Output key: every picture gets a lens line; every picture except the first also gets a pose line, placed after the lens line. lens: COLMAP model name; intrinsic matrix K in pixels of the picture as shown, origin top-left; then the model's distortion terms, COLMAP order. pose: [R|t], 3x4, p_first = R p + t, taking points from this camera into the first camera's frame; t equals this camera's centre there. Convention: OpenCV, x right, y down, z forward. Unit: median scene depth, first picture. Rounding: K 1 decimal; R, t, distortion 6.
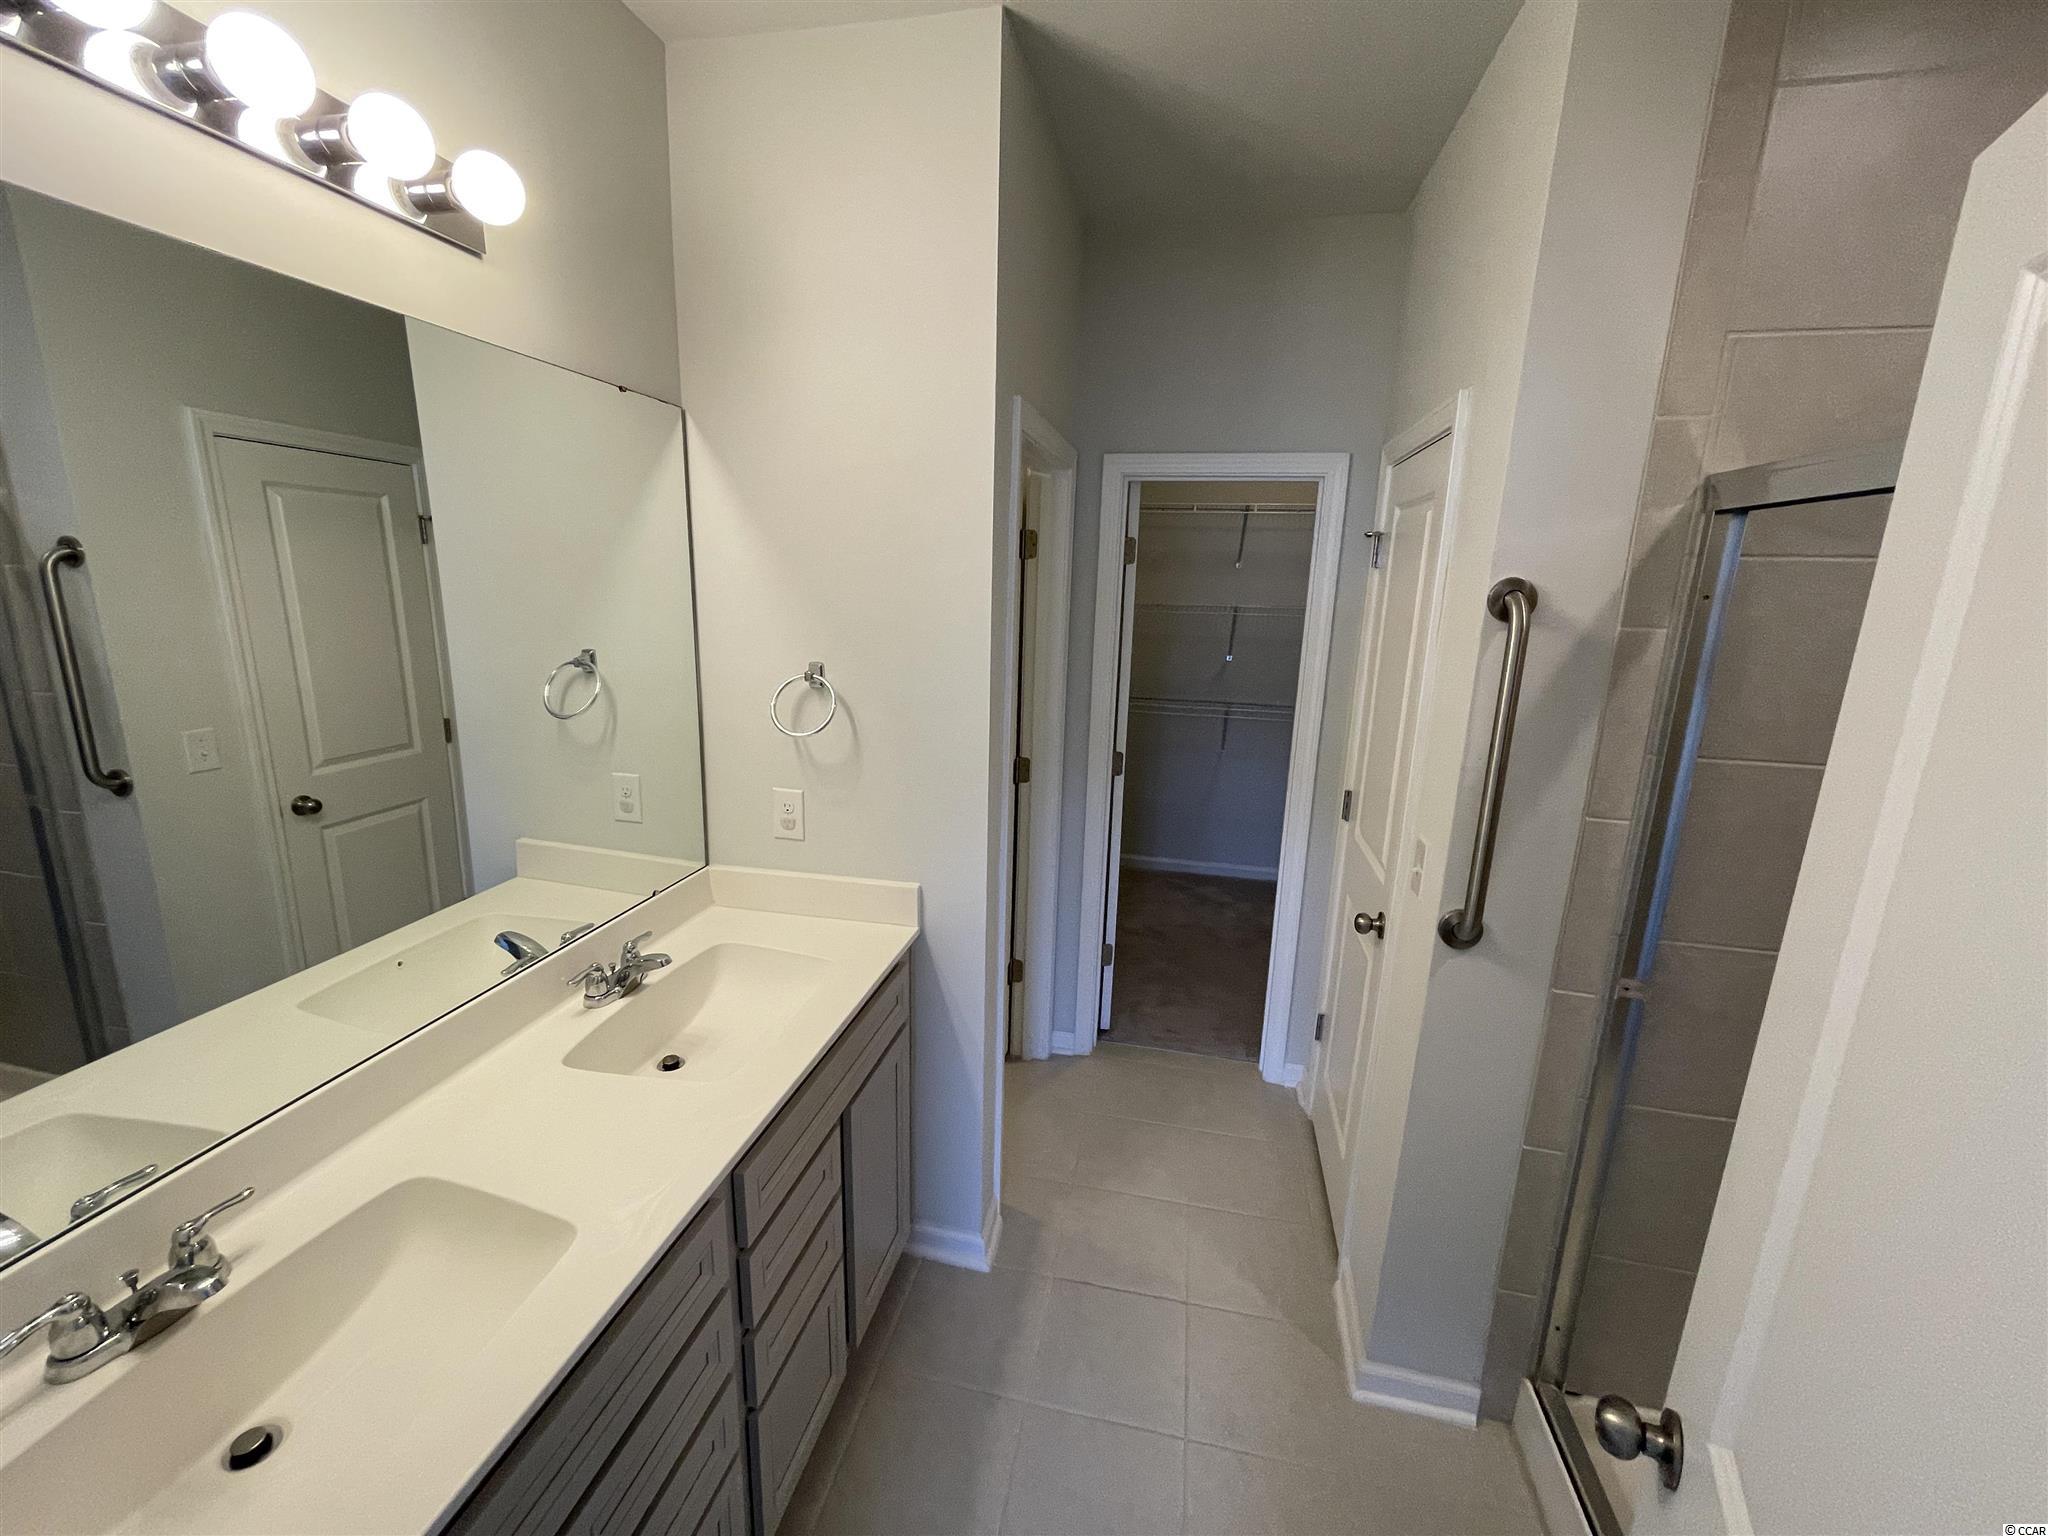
lens RADIAL K [[824.2, 0, 1021.1], [0, 824.2, 764.1], [0, 0, 1]] dist [-0.001742, -0.000438]
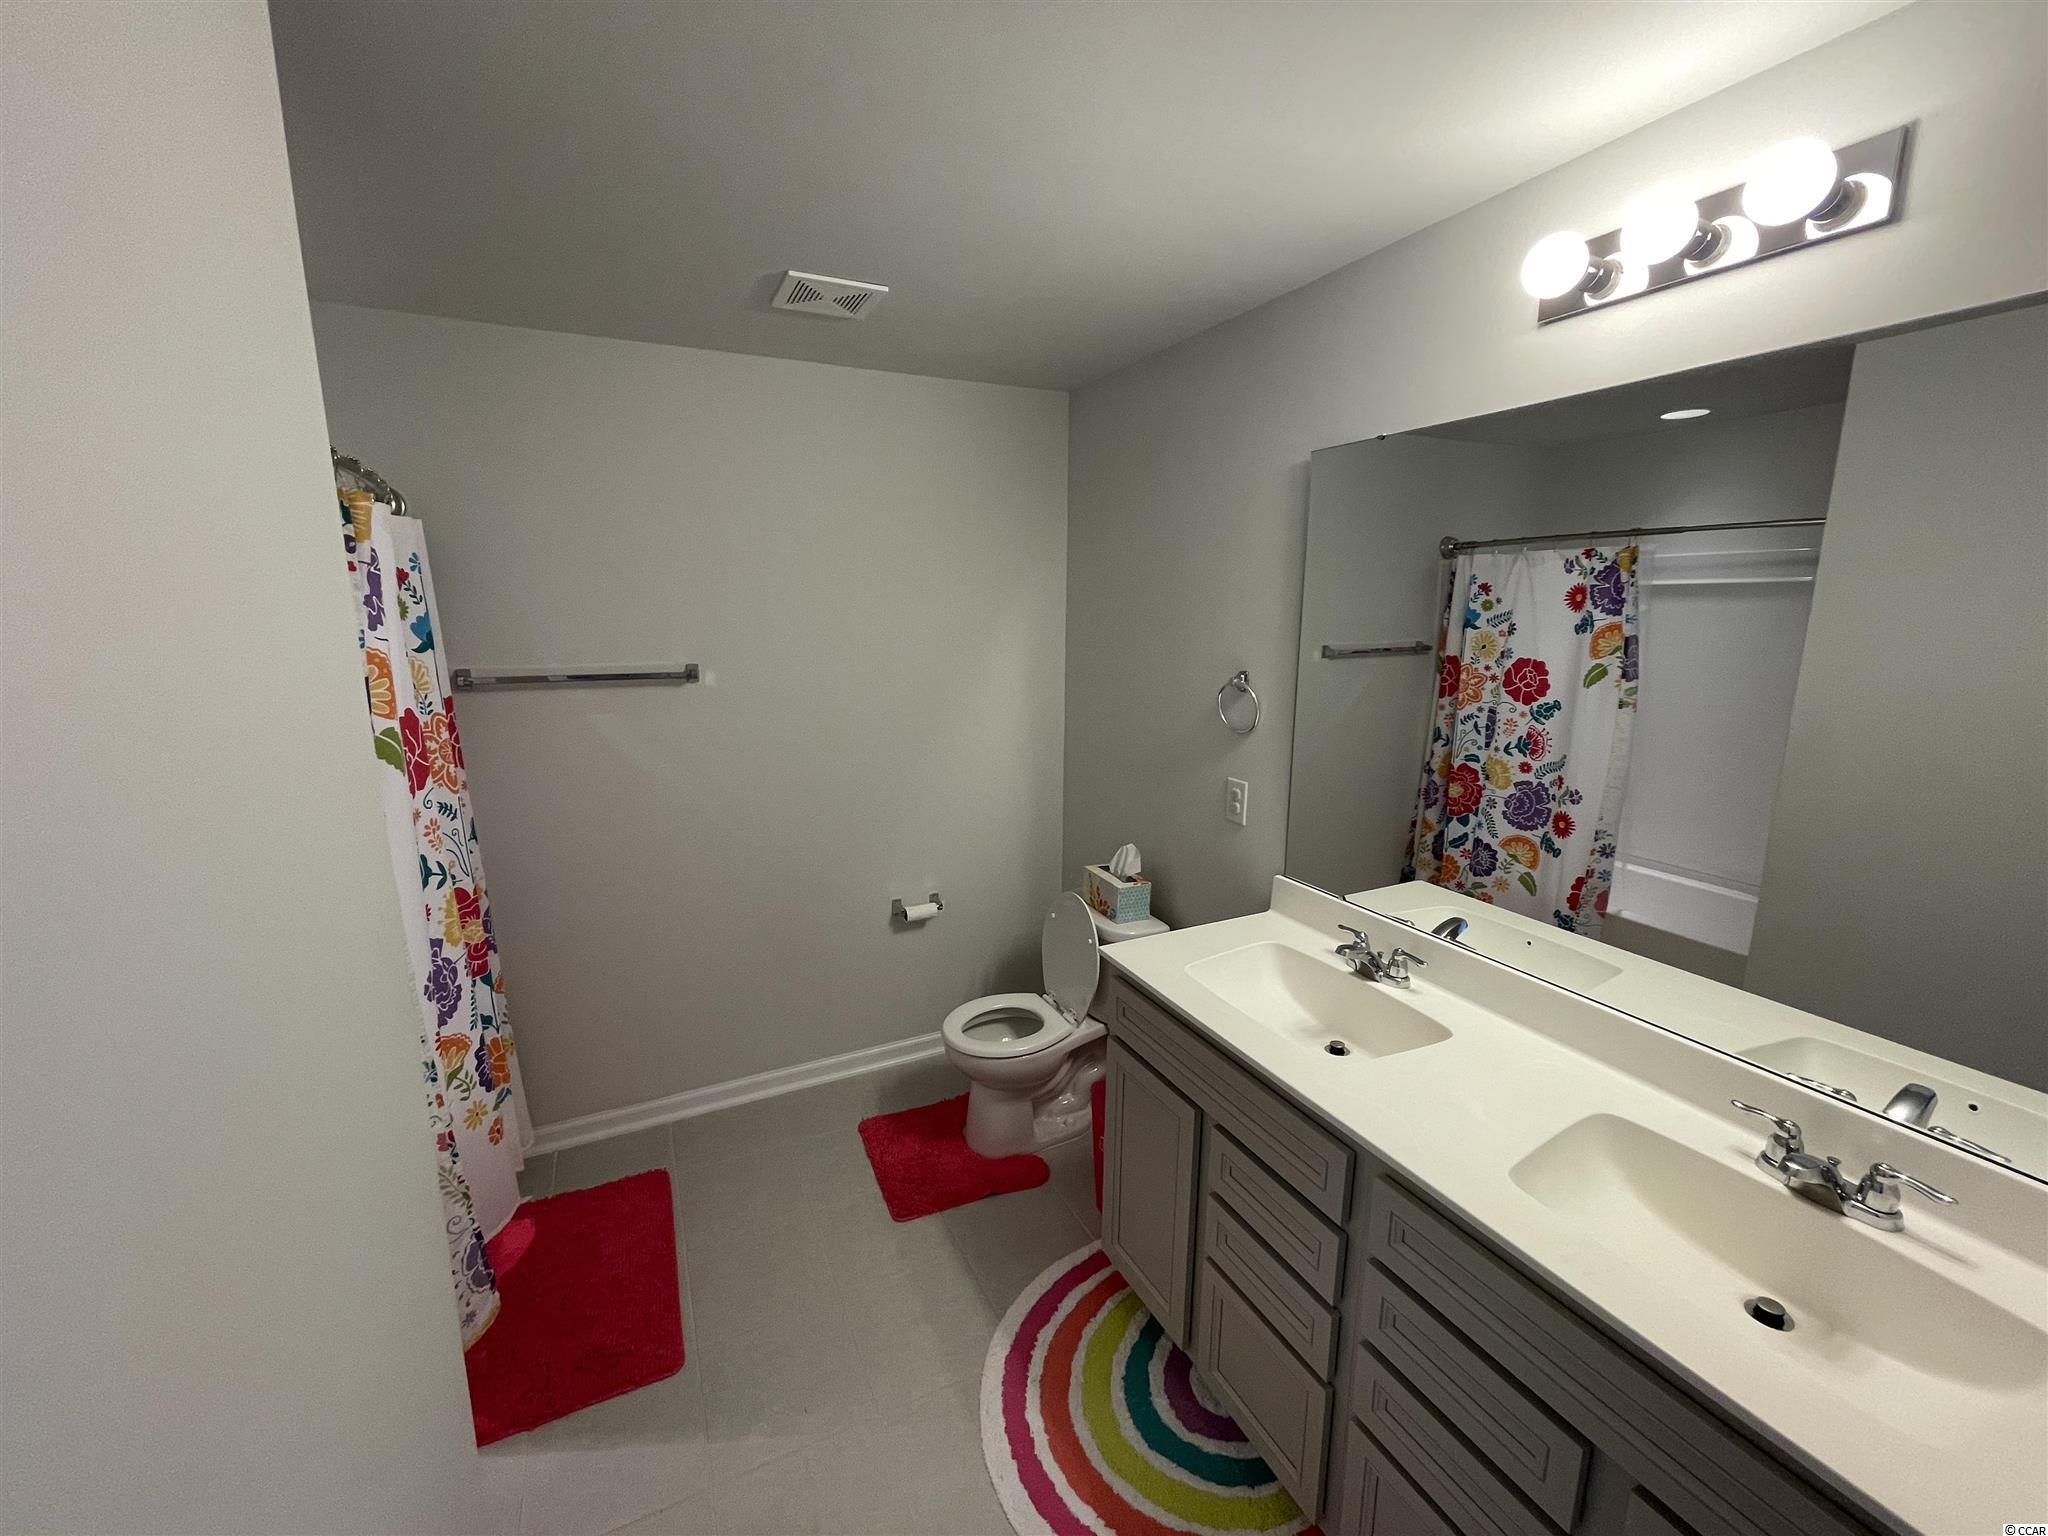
lens RADIAL K [[824.2, 0, 1021.1], [0, 824.2, 764.1], [0, 0, 1]] dist [-0.001742, -0.000438]
pose [[-0.788113, 0.103652, -0.606741, 0.749300], [-0.153002, 0.921793, 0.356212, -0.361614], [0.596212, 0.373568, -0.710618, 1.654963]]
